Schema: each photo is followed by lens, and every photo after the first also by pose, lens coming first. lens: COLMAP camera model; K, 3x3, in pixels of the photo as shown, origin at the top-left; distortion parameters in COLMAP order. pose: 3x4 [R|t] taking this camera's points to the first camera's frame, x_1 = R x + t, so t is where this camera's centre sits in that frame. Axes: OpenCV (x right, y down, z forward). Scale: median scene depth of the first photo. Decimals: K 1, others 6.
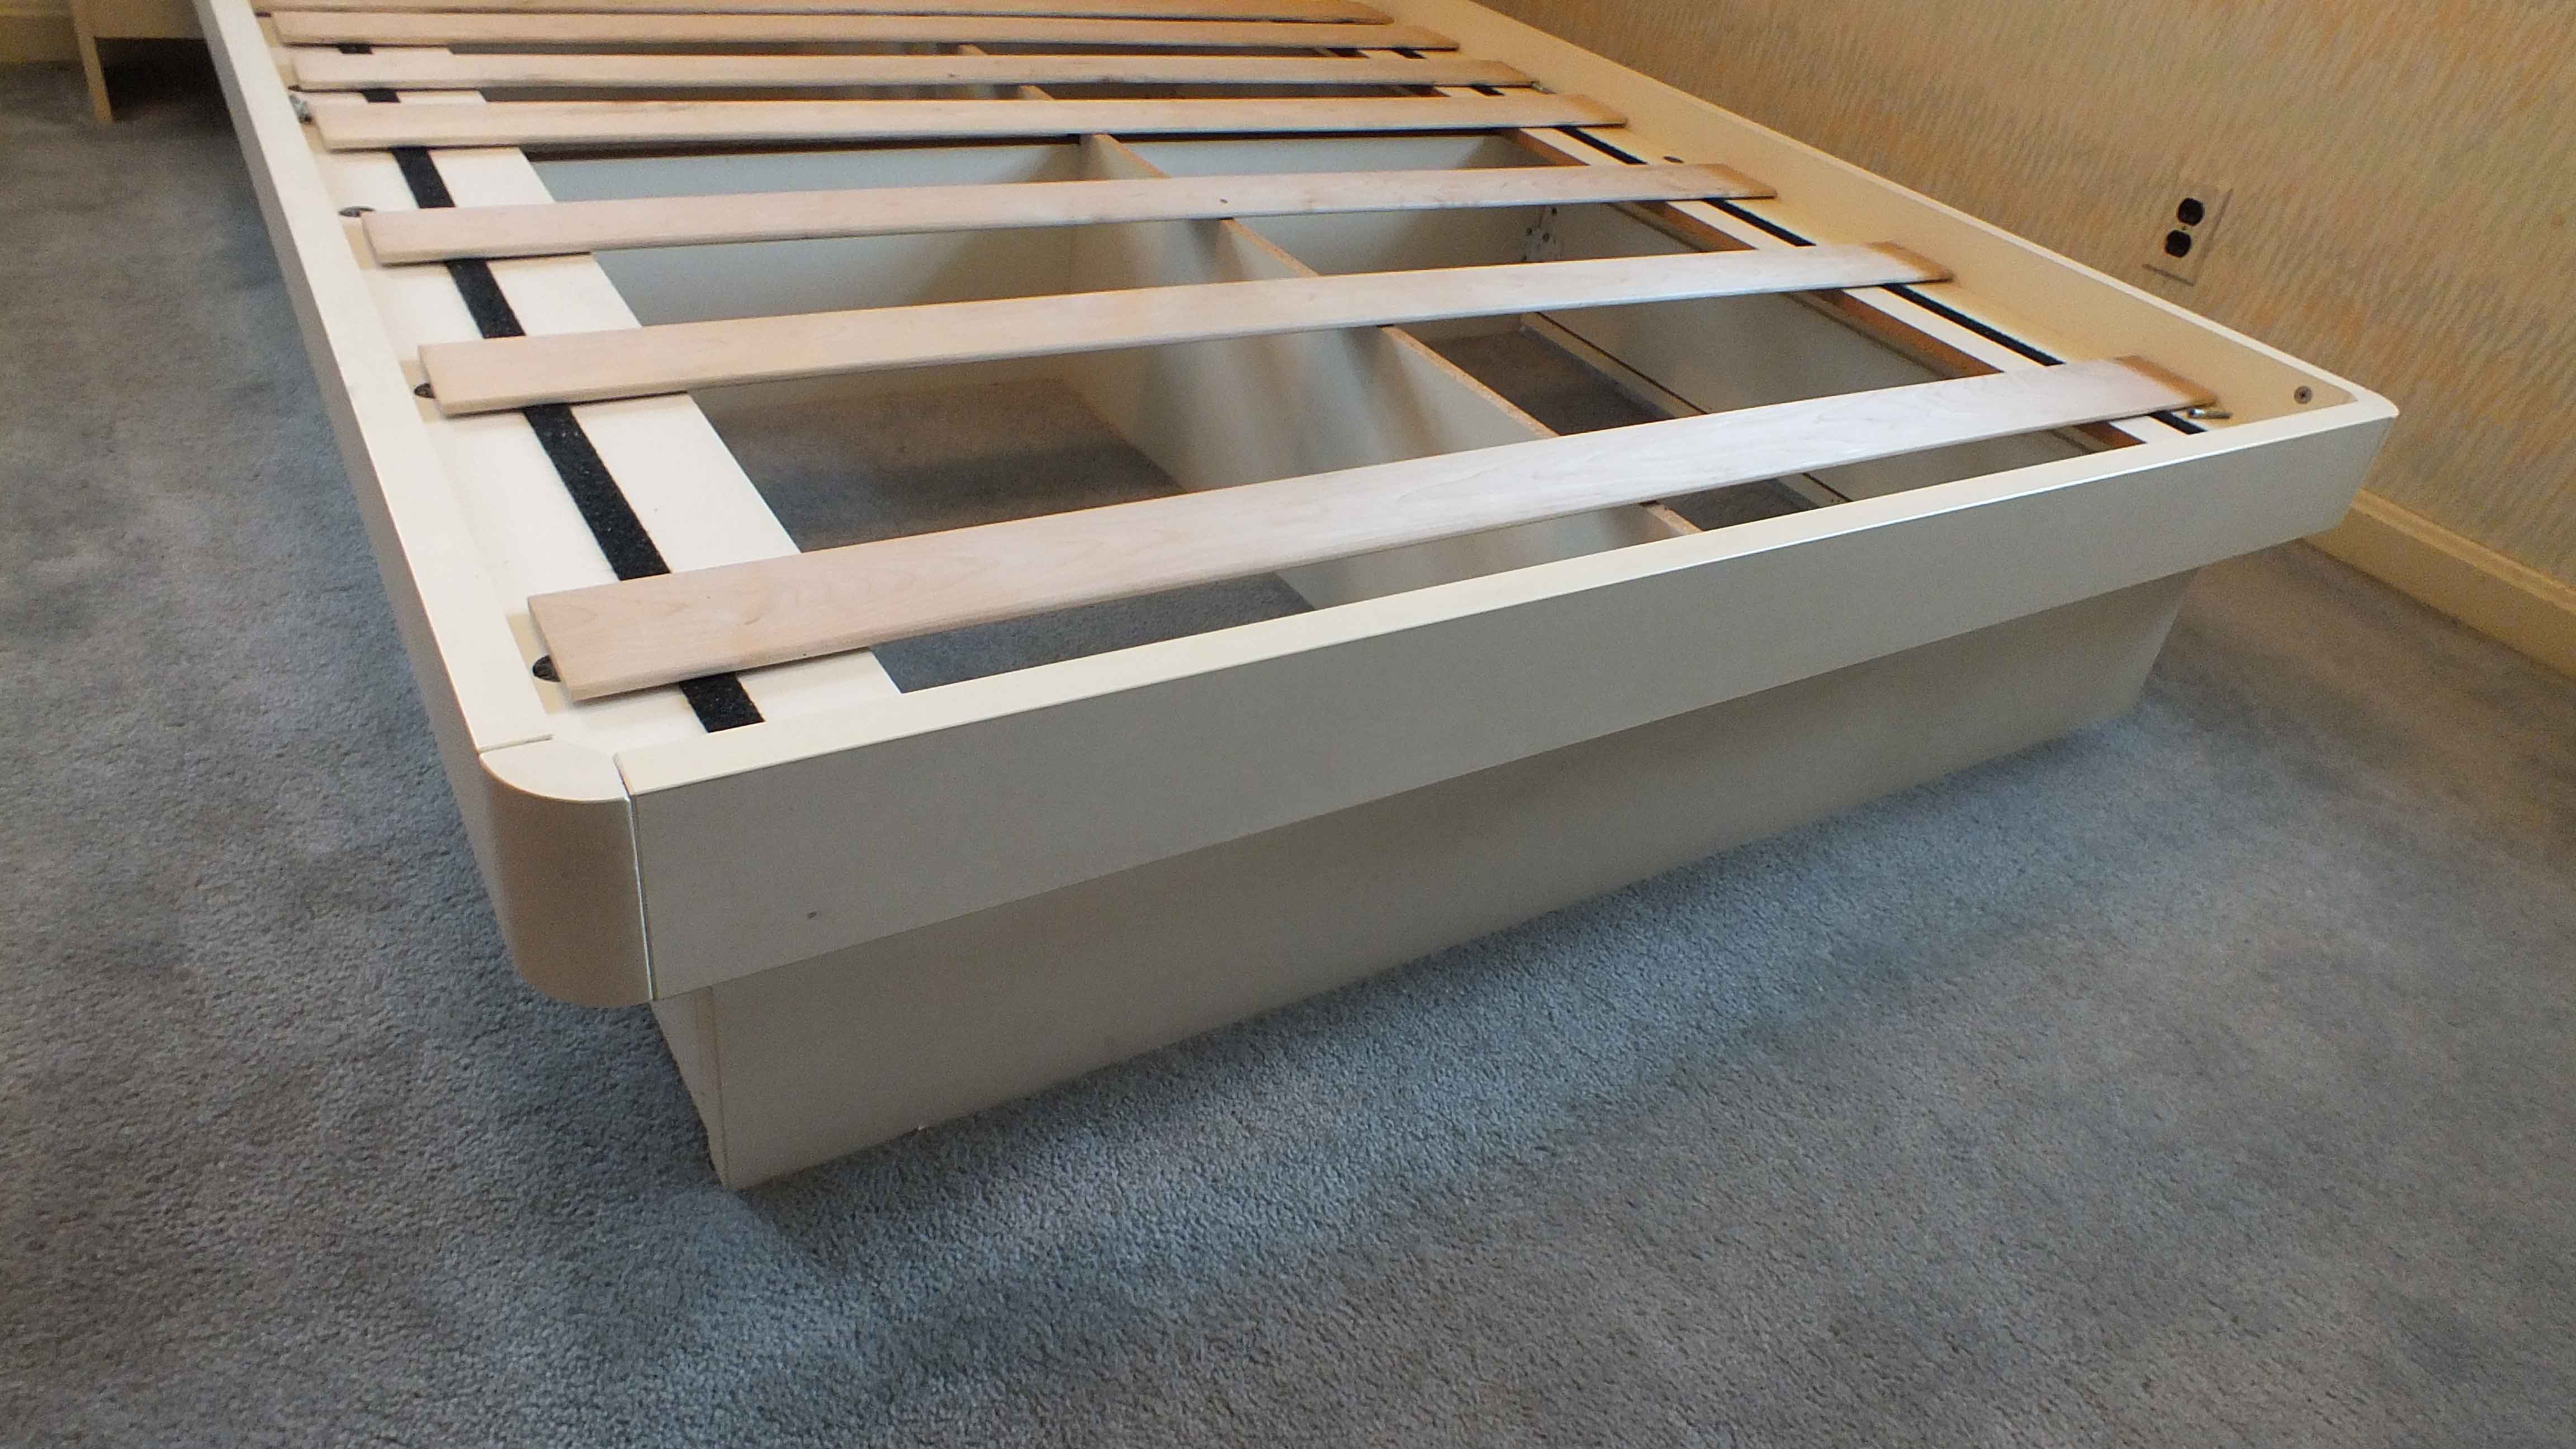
lens RADIAL K [[1666.2, 0, 1298.4], [0, 1666.2, 711.2], [0, 0, 1]] dist [-0.087885, 0.044487]
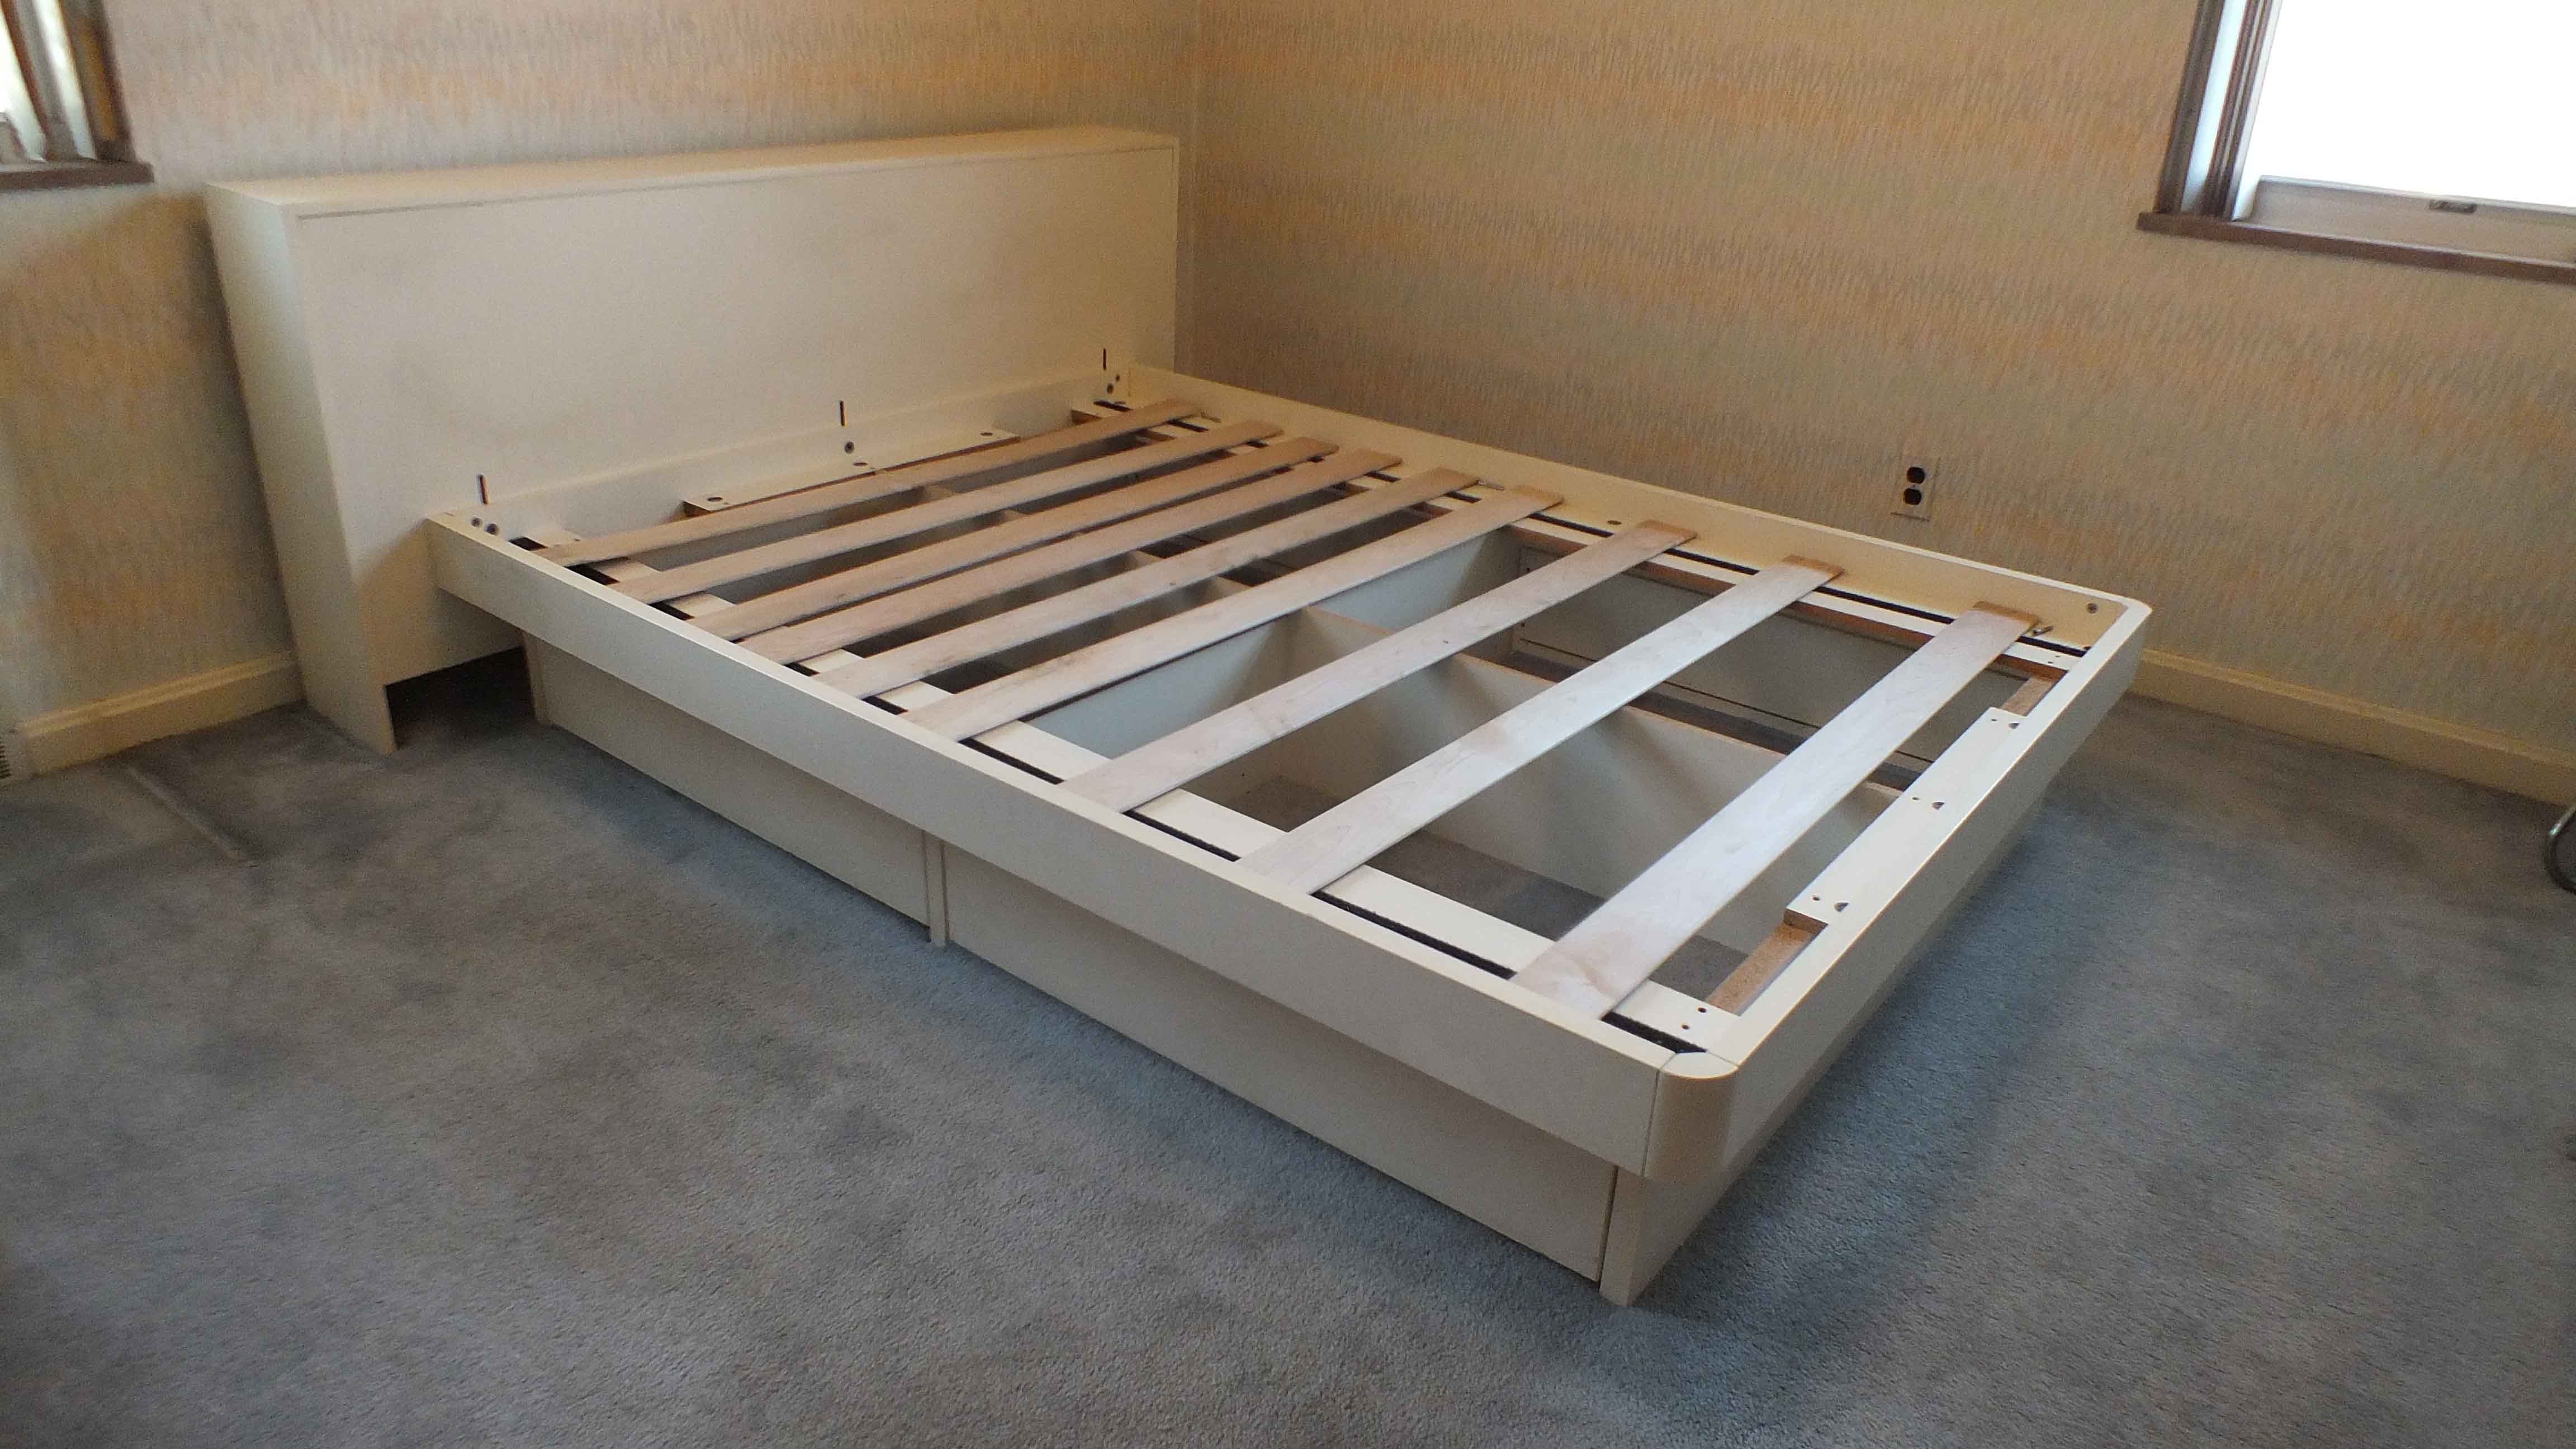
lens RADIAL K [[1666.2, 0, 1298.4], [0, 1666.2, 711.2], [0, 0, 1]] dist [-0.087885, 0.044487]
pose [[0.940085, -0.234231, 0.247742, -0.525926], [0.266492, 0.958053, -0.105432, -0.119919], [-0.212655, 0.165136, 0.963072, -0.384436]]
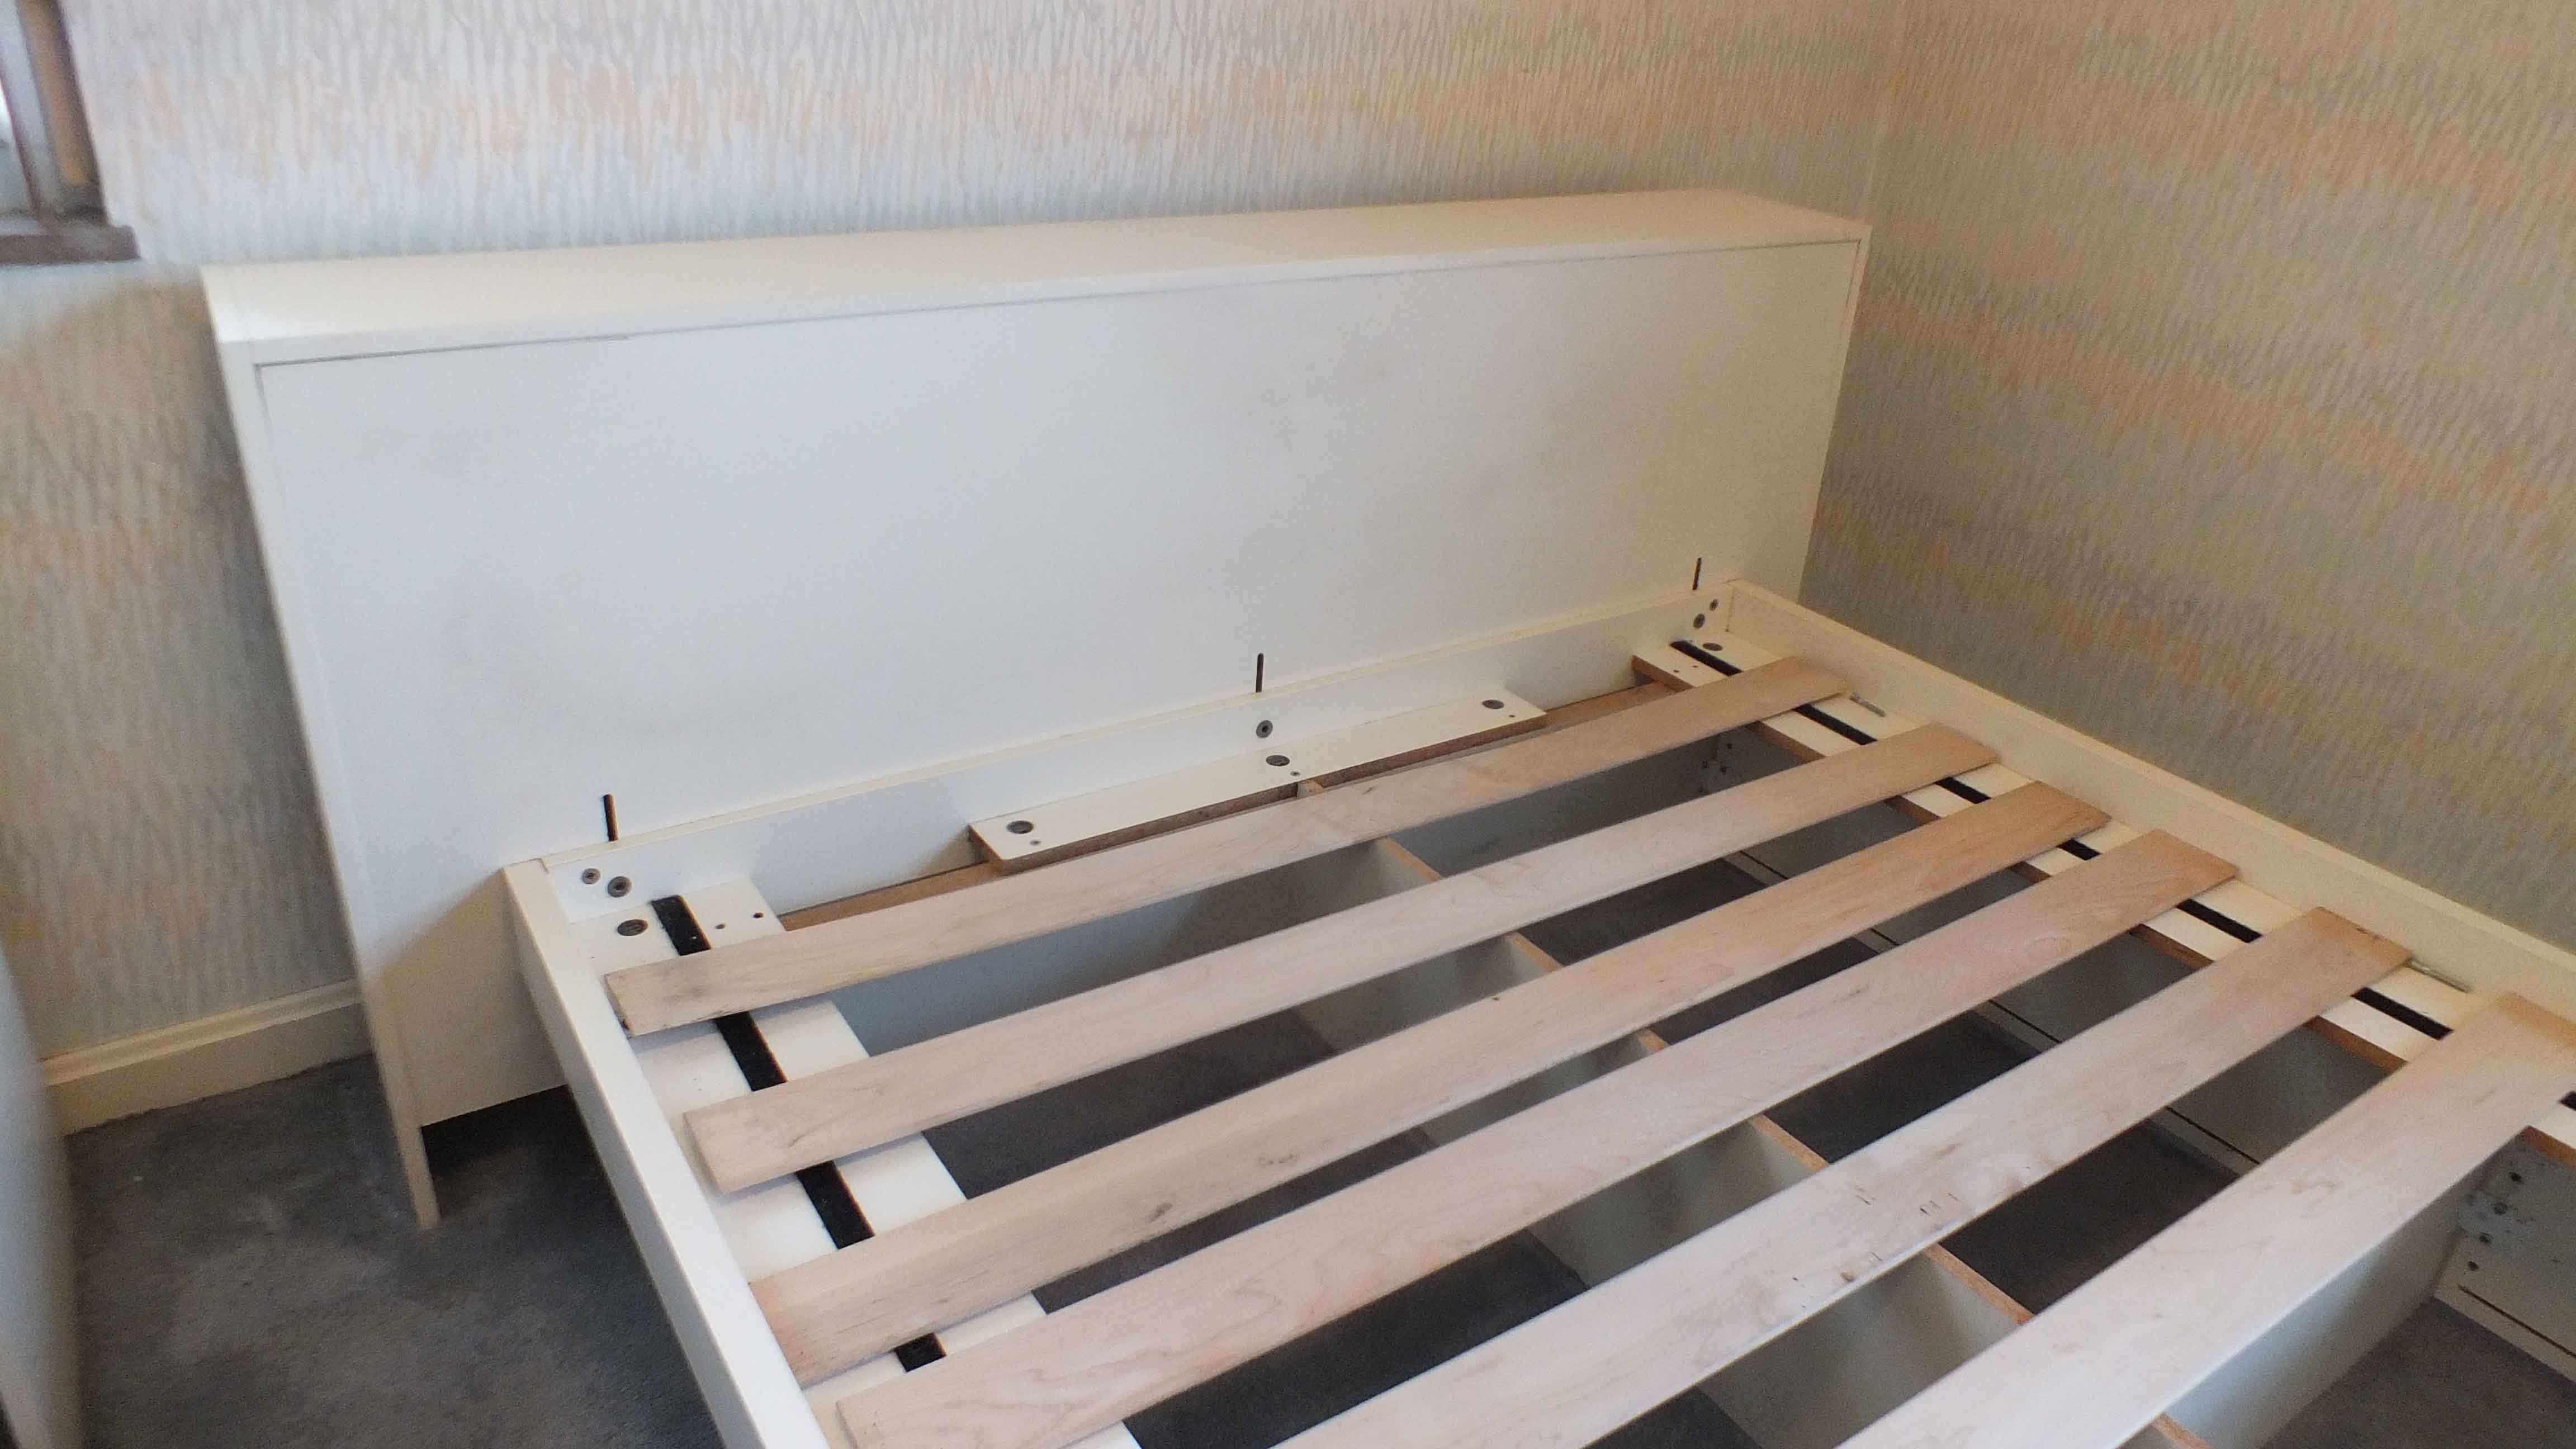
lens RADIAL K [[1669.9, 0, 1281.6], [0, 1669.9, 698.7], [0, 0, 1]] dist [-0.076248, 0.040768]
pose [[0.995055, -0.095723, -0.026493, -0.426607], [0.090842, 0.984972, -0.146895, -0.594070], [0.040157, 0.143762, 0.988797, 0.359681]]
